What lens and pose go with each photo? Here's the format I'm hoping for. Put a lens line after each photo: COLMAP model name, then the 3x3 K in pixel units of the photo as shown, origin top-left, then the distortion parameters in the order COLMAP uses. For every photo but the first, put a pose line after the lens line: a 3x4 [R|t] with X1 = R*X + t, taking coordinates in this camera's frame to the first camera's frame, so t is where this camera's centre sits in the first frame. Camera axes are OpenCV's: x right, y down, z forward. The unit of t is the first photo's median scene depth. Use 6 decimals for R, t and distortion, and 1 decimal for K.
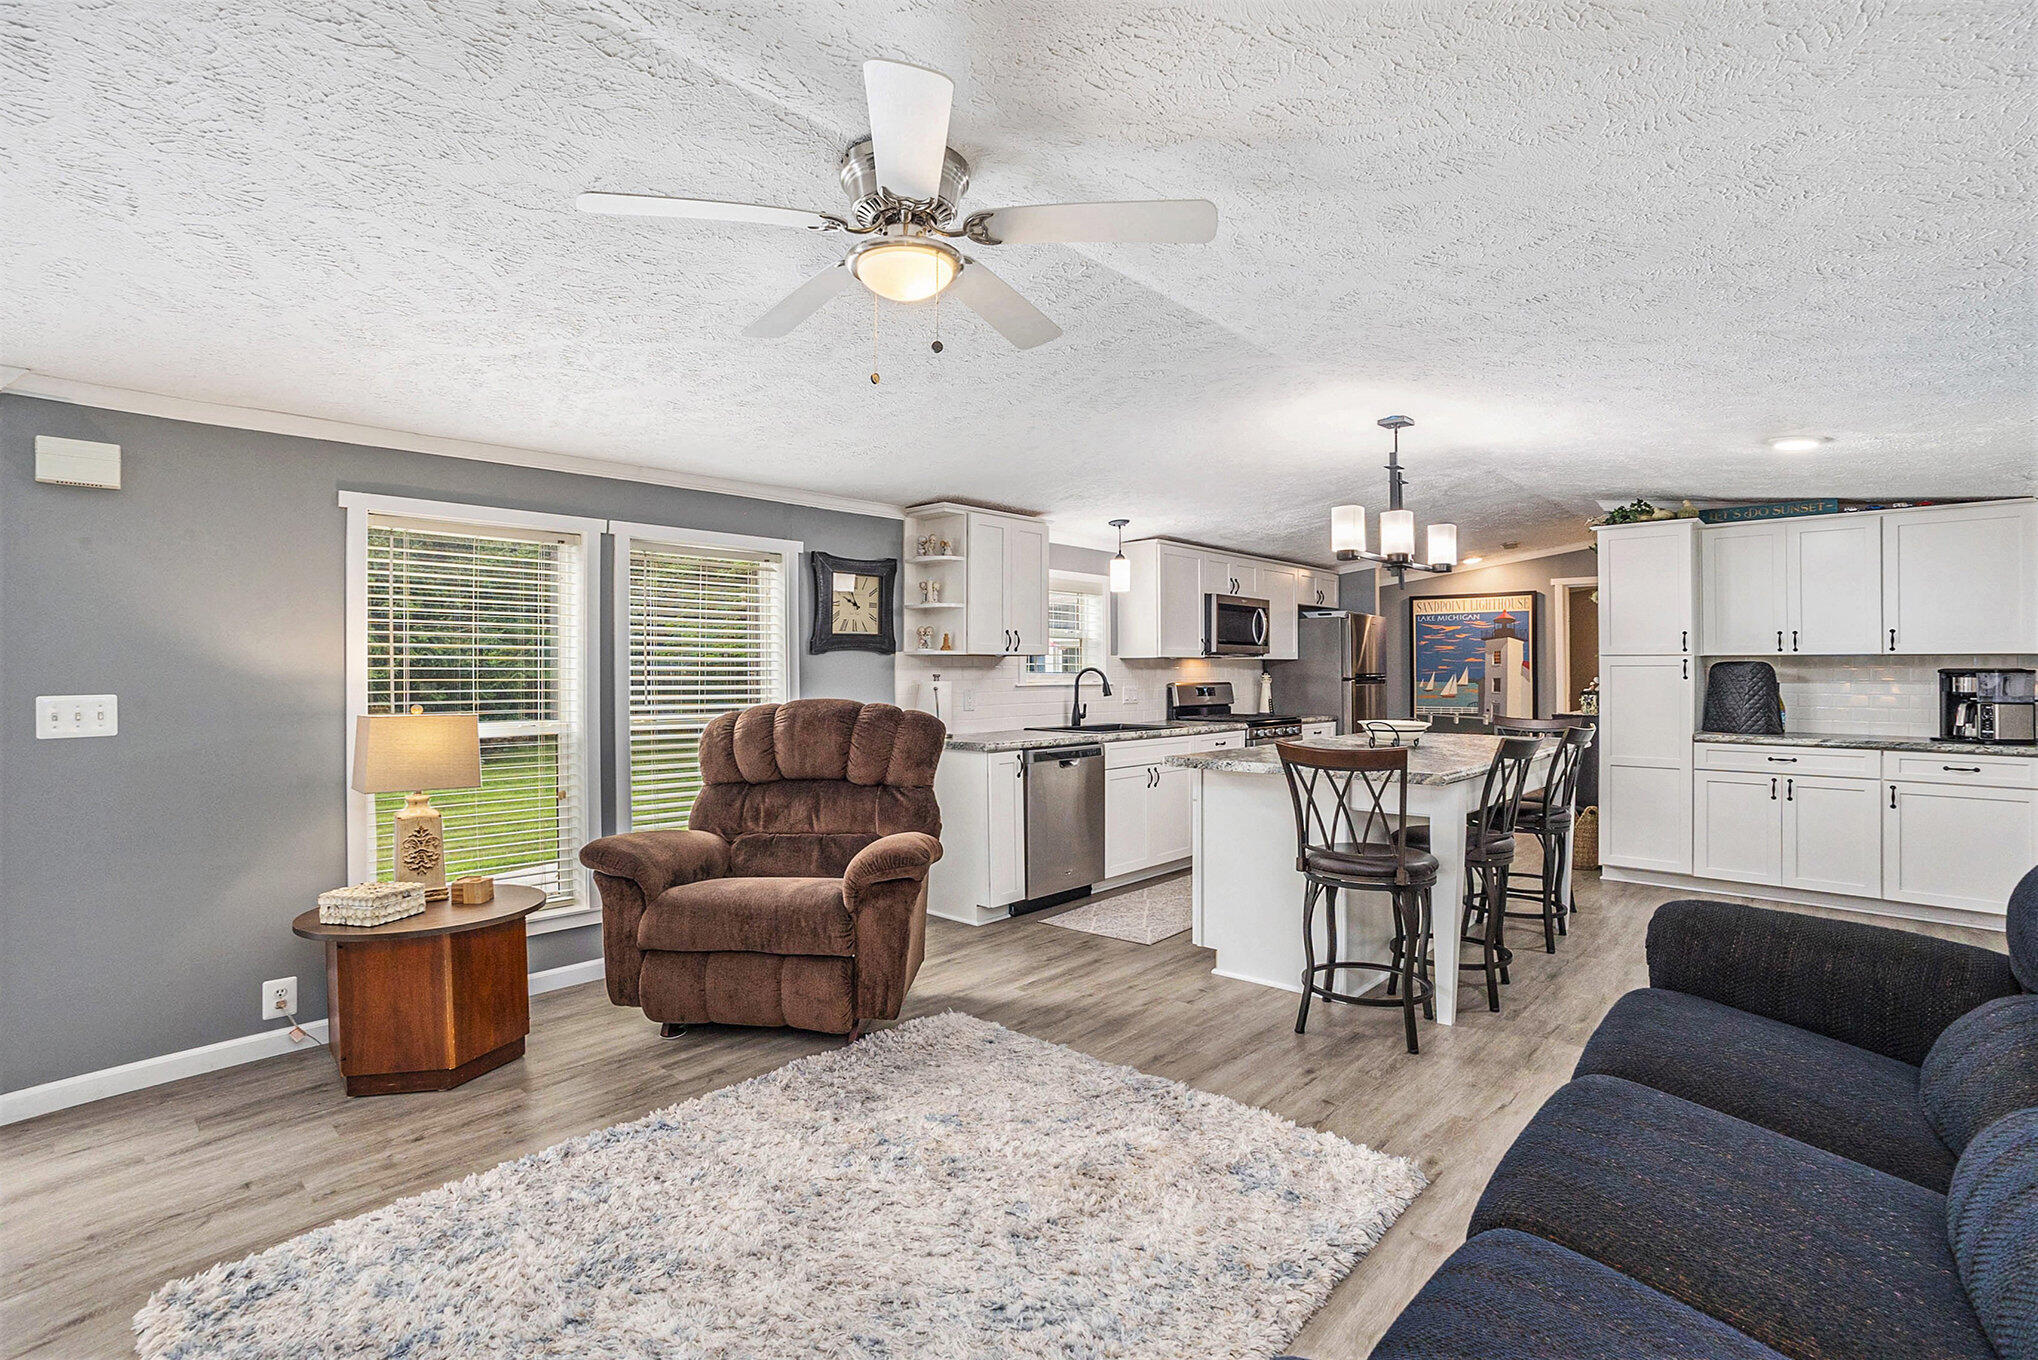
lens RADIAL K [[1015.6, 0, 1019.0], [0, 1015.6, 680.0], [0, 0, 1]] dist [-0.001197, -0.000124]
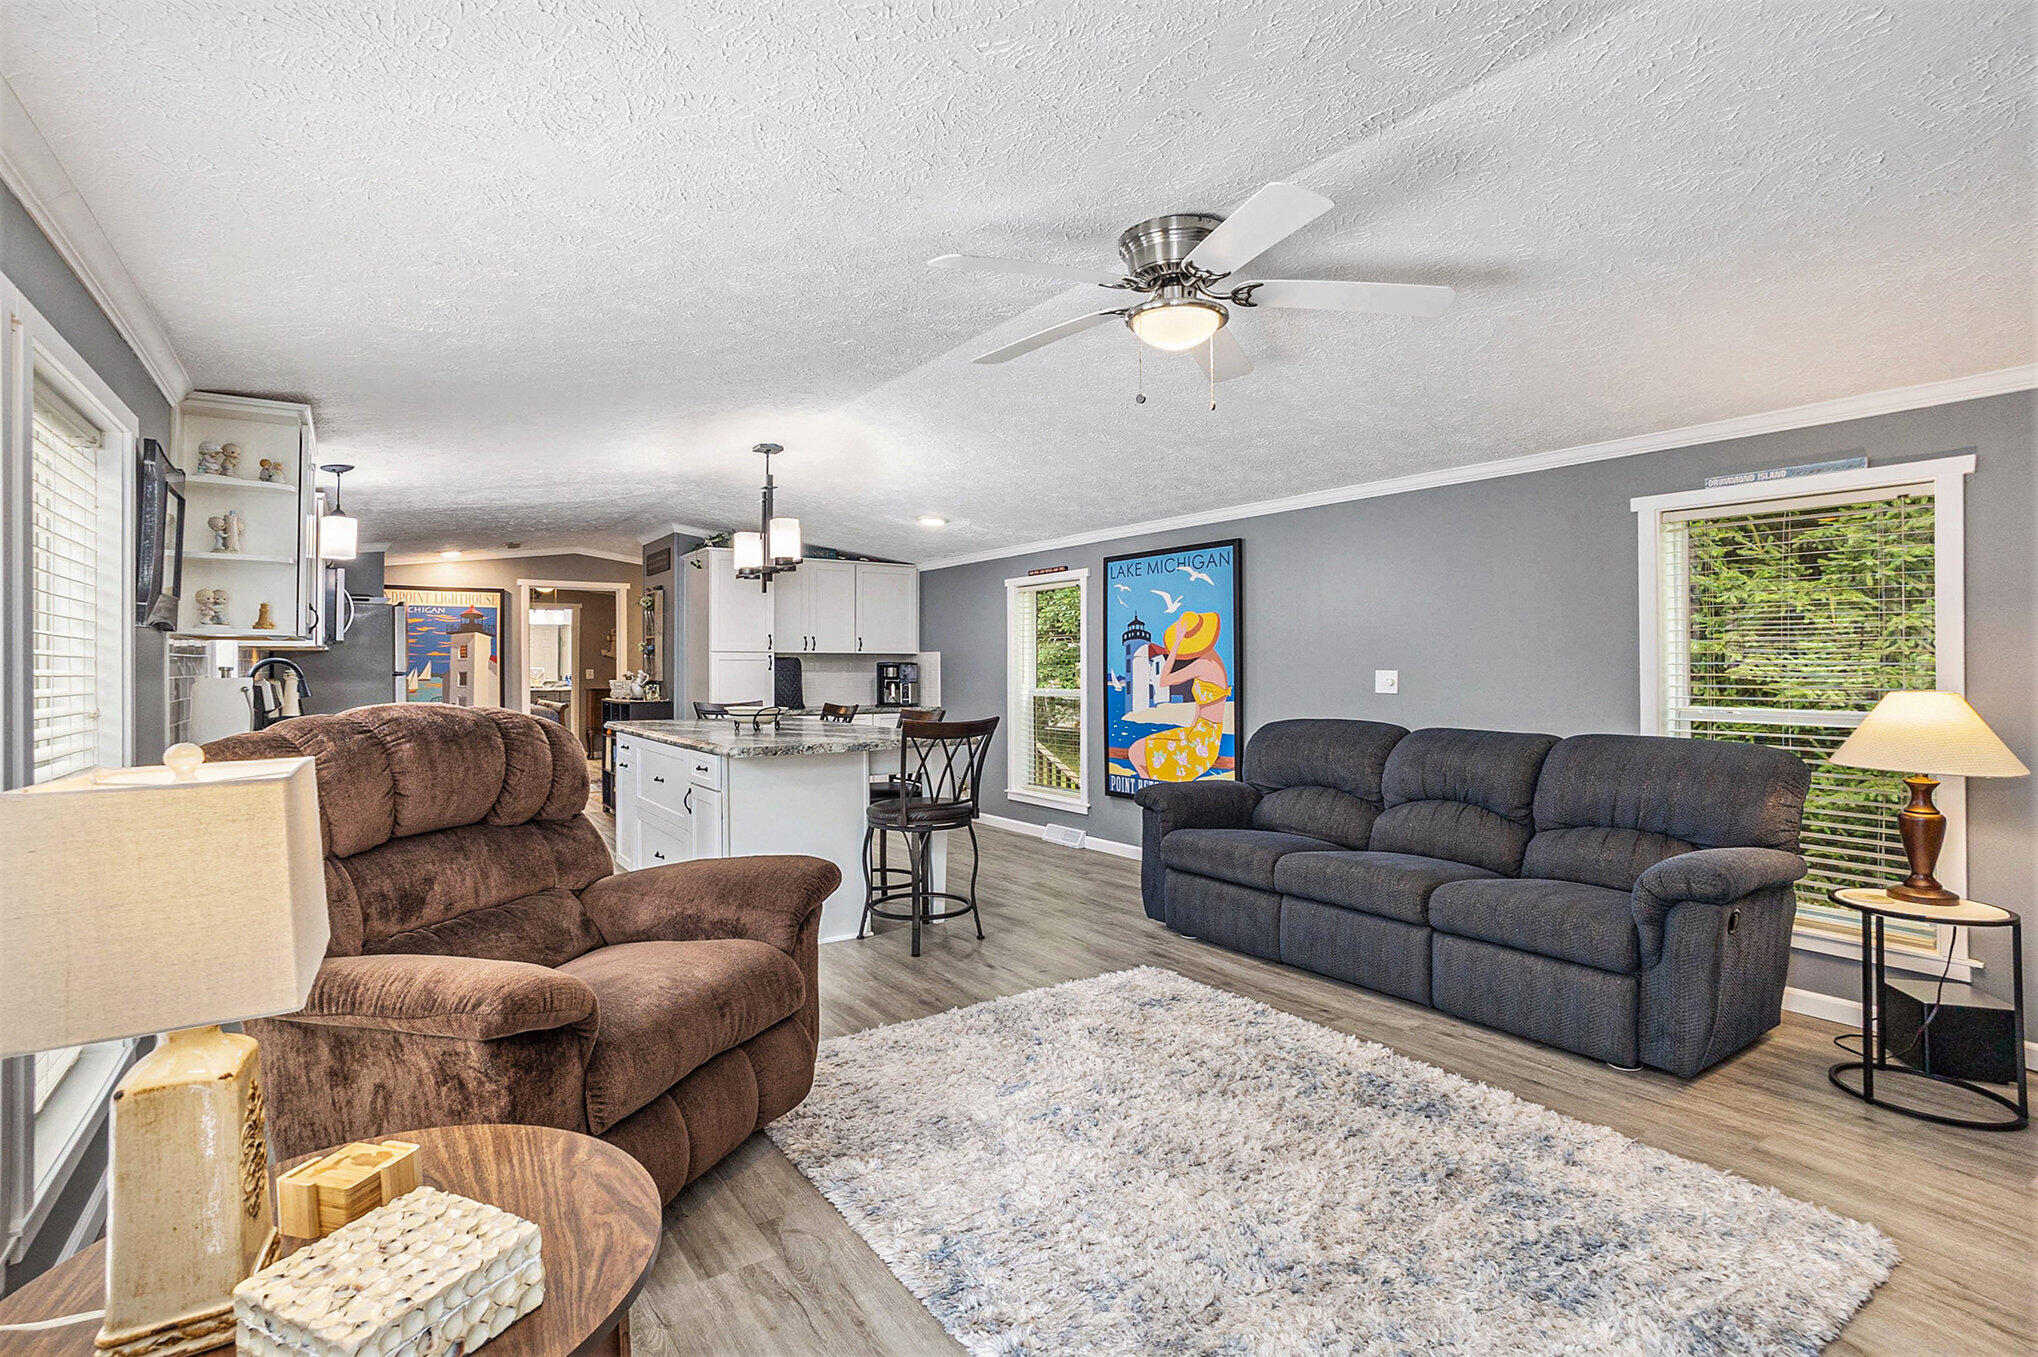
lens RADIAL K [[957.4, 0, 1020.4], [0, 957.4, 660.4], [0, 0, 1]] dist [-0.002047, 0.000046]
pose [[0.253303, 0.004950, 0.967374, -0.517086], [0.010788, 0.999910, -0.007942, -0.000163], [-0.967327, 0.012447, 0.253227, 0.375205]]
